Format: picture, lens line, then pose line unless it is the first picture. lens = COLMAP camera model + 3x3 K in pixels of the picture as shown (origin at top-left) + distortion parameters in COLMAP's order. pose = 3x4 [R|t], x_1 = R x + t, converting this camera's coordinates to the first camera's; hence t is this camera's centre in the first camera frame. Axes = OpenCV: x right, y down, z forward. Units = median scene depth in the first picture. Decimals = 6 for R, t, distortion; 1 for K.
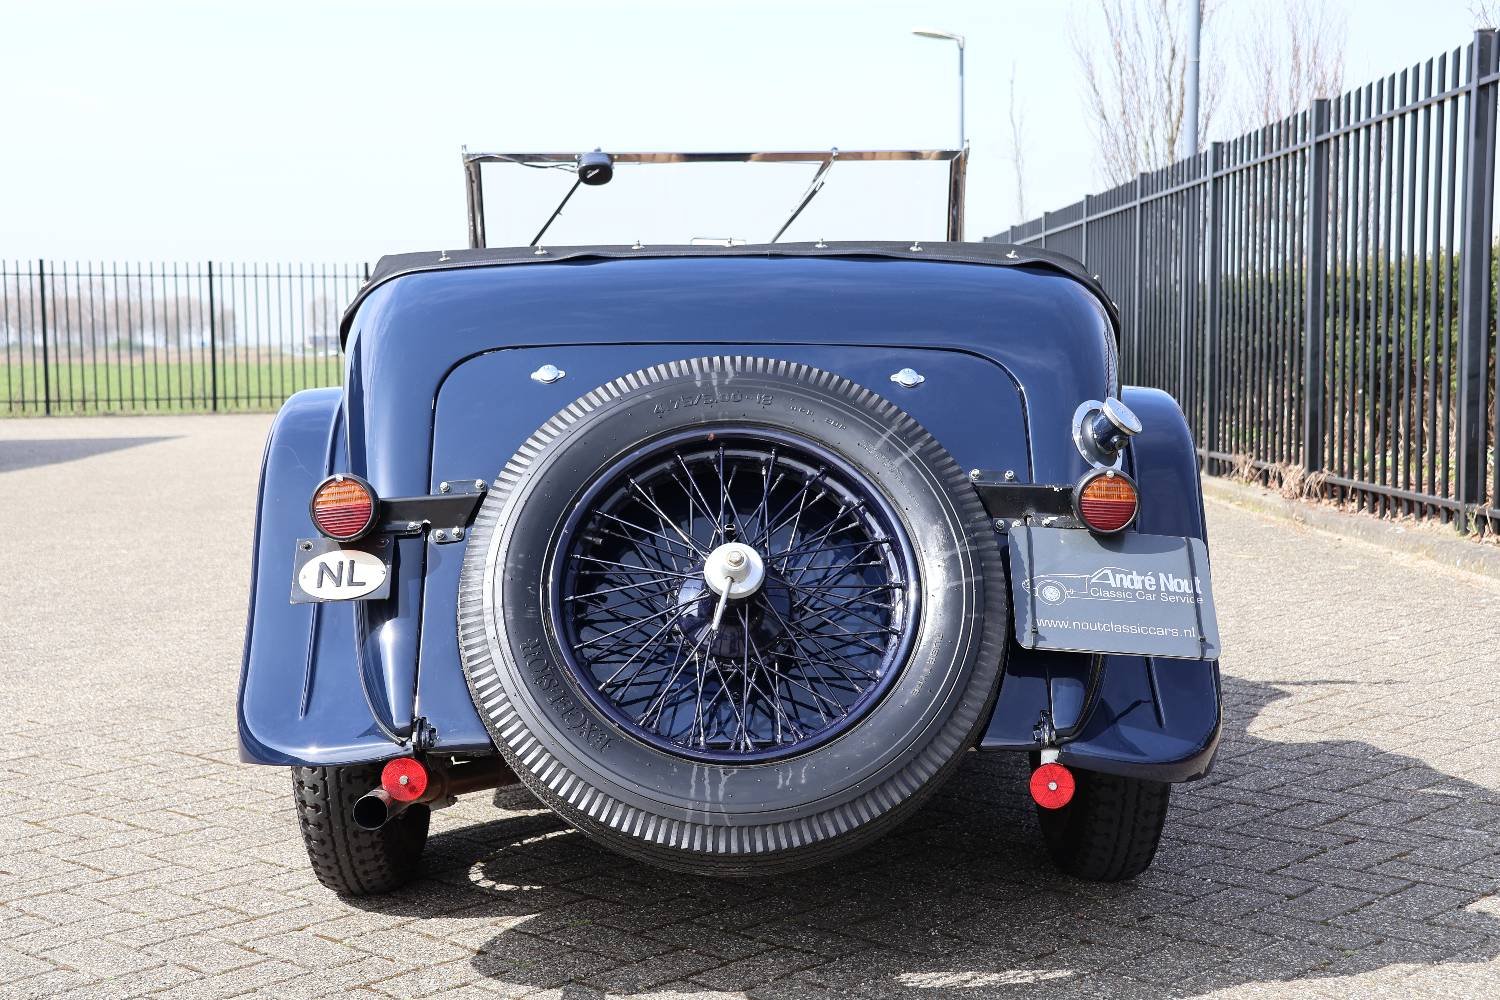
lens RADIAL K [[2090.7, 0, 750.0], [0, 2090.7, 500.0], [0, 0, 1]] dist [0.056983, 0.509560]
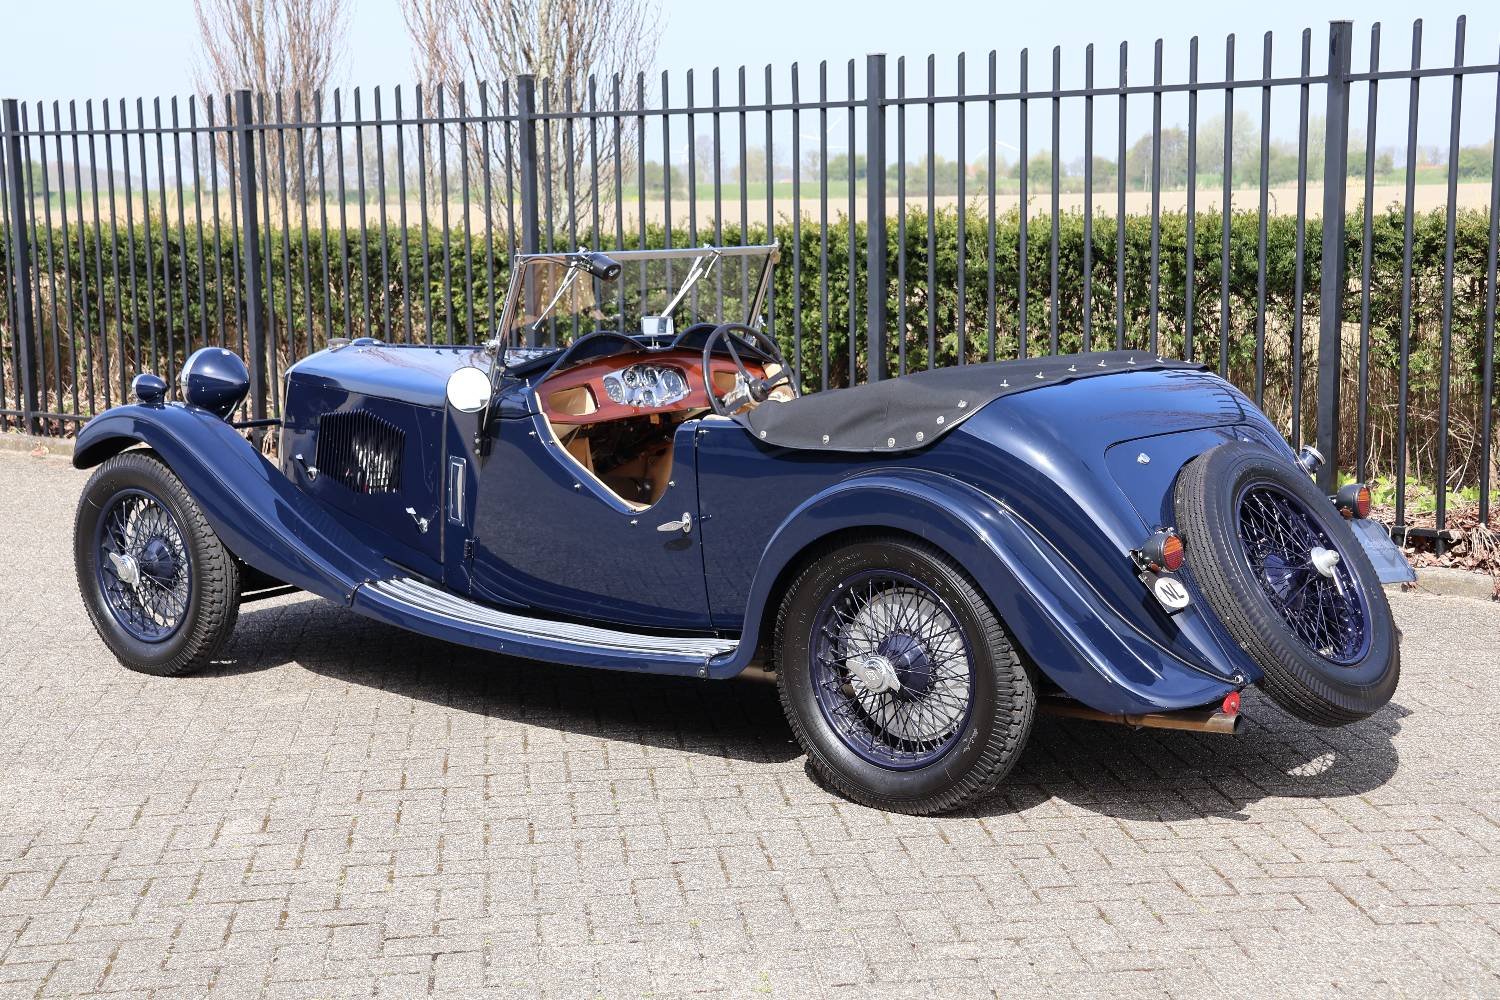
lens RADIAL K [[2353.7, 0, 743.3], [0, 2353.7, 484.1], [0, 0, 1]] dist [0.145778, 0.122180]
pose [[0.644135, -0.098540, 0.758538, -1.718724], [0.066835, 0.995125, 0.072520, -0.196859], [-0.761986, 0.003985, 0.647581, 0.030934]]
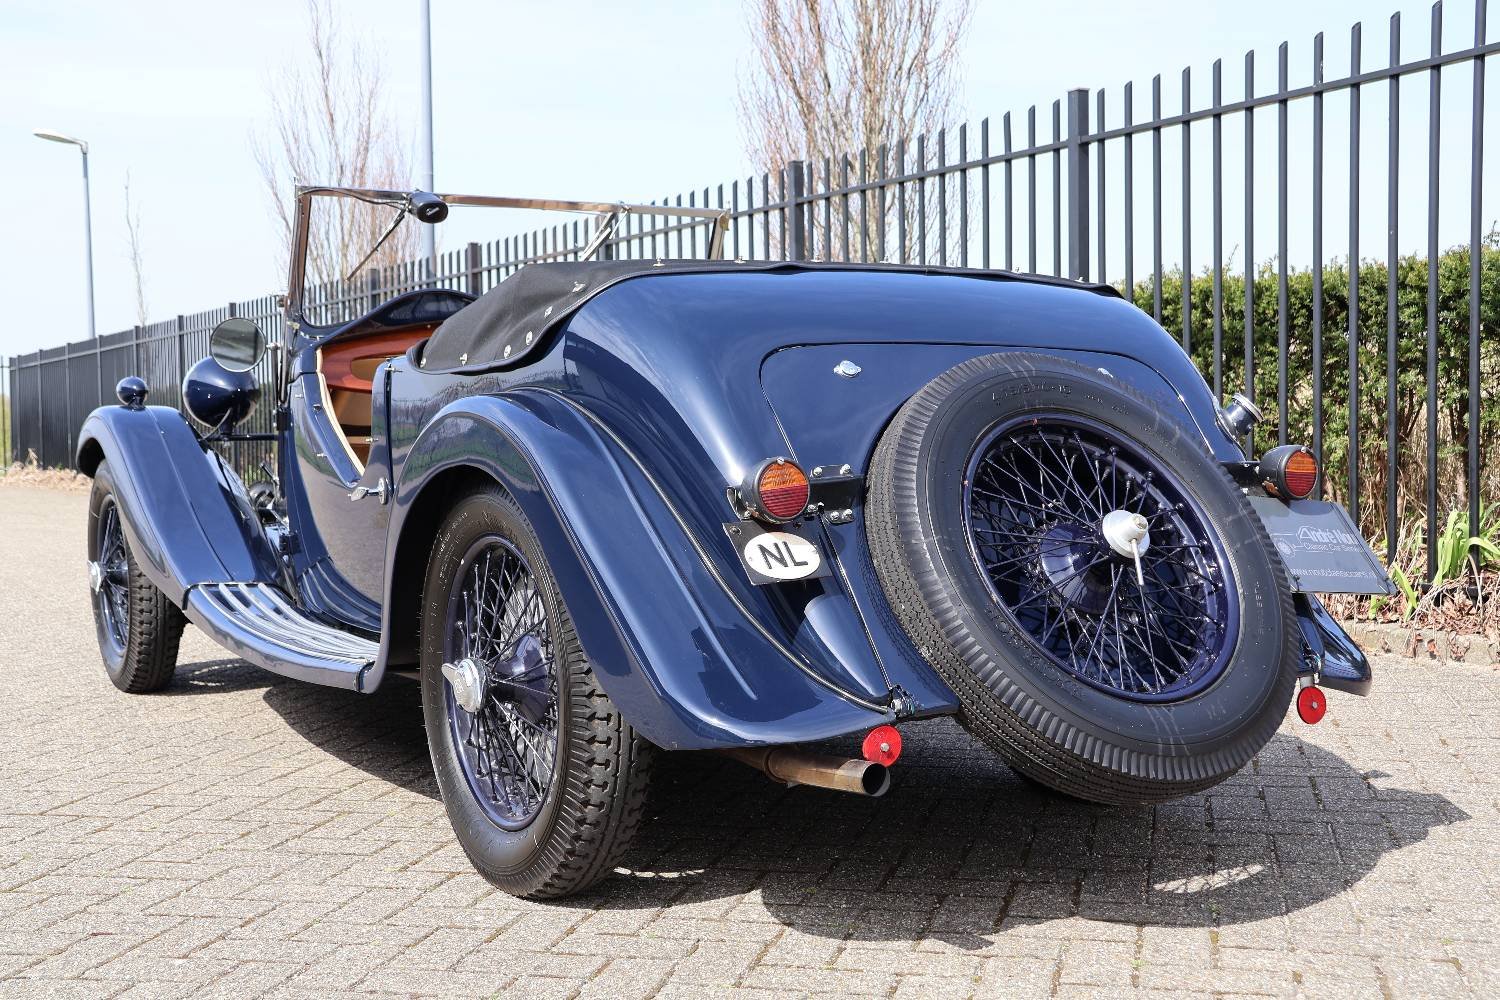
lens RADIAL K [[1794.6, 0, 750.0], [0, 1794.6, 500.0], [0, 0, 1]] dist [0.090457, 0.032961]
pose [[0.866625, -0.026187, 0.498273, -0.599583], [0.045676, 0.998592, -0.026961, 0.029258], [-0.496865, 0.046124, 0.866601, 0.230754]]
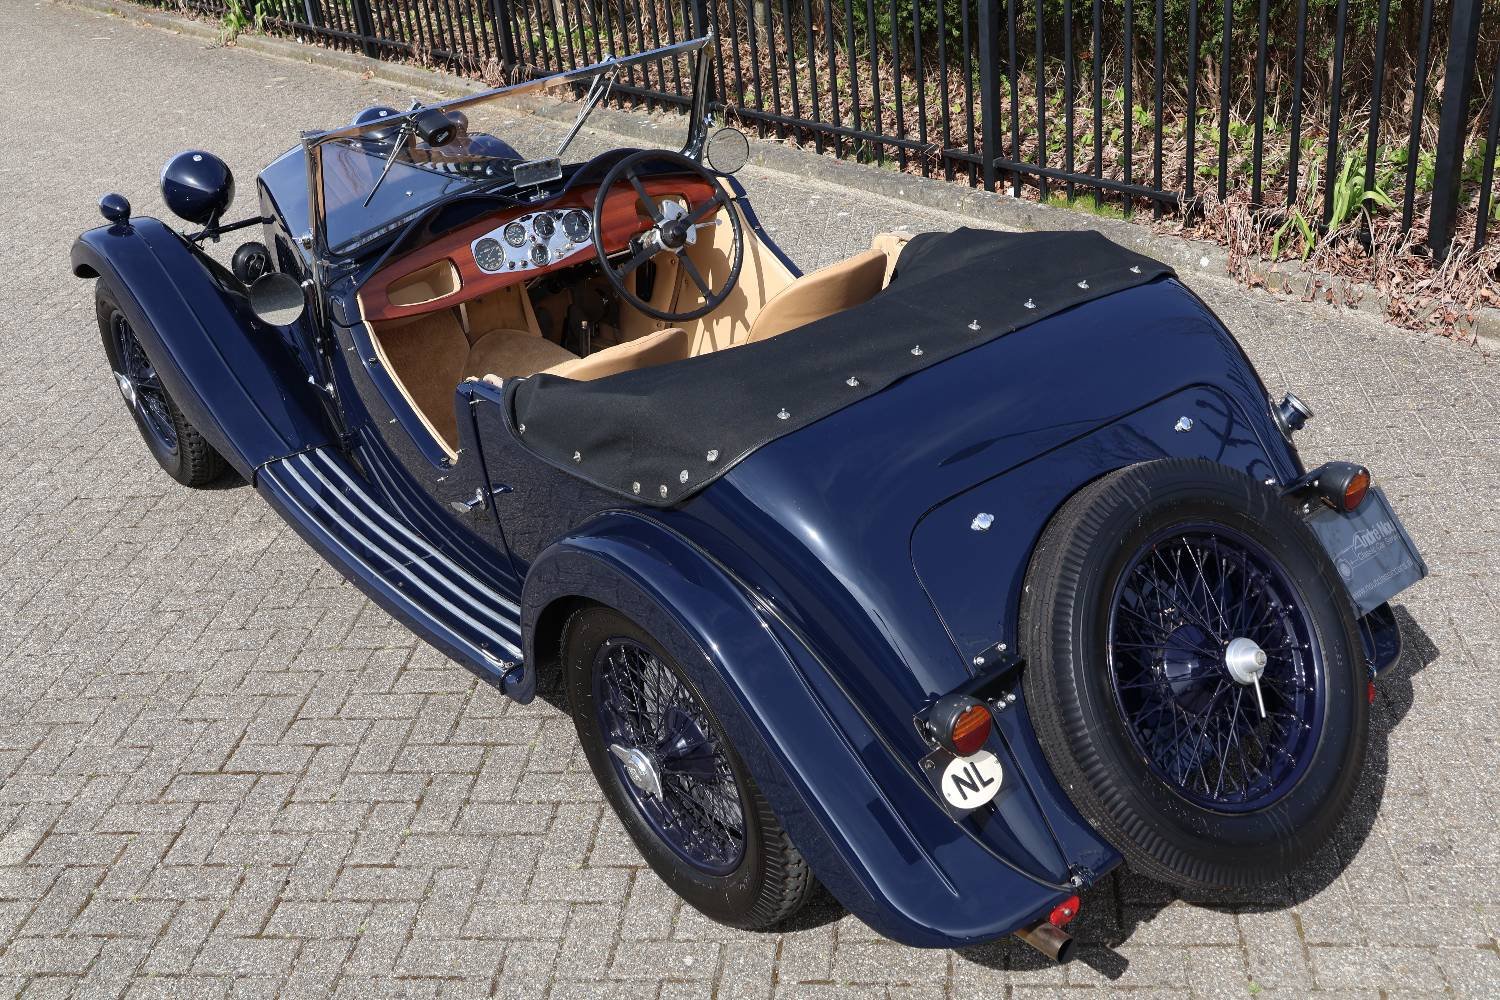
lens RADIAL K [[1588.4, 0, 750.0], [0, 1588.4, 500.0], [0, 0, 1]] dist [-0.004591, 0.001516]
pose [[0.794407, -0.338273, 0.504468, -0.630274], [0.141006, 0.910578, 0.388543, -0.425510], [-0.590791, -0.237528, 0.771068, 0.409222]]
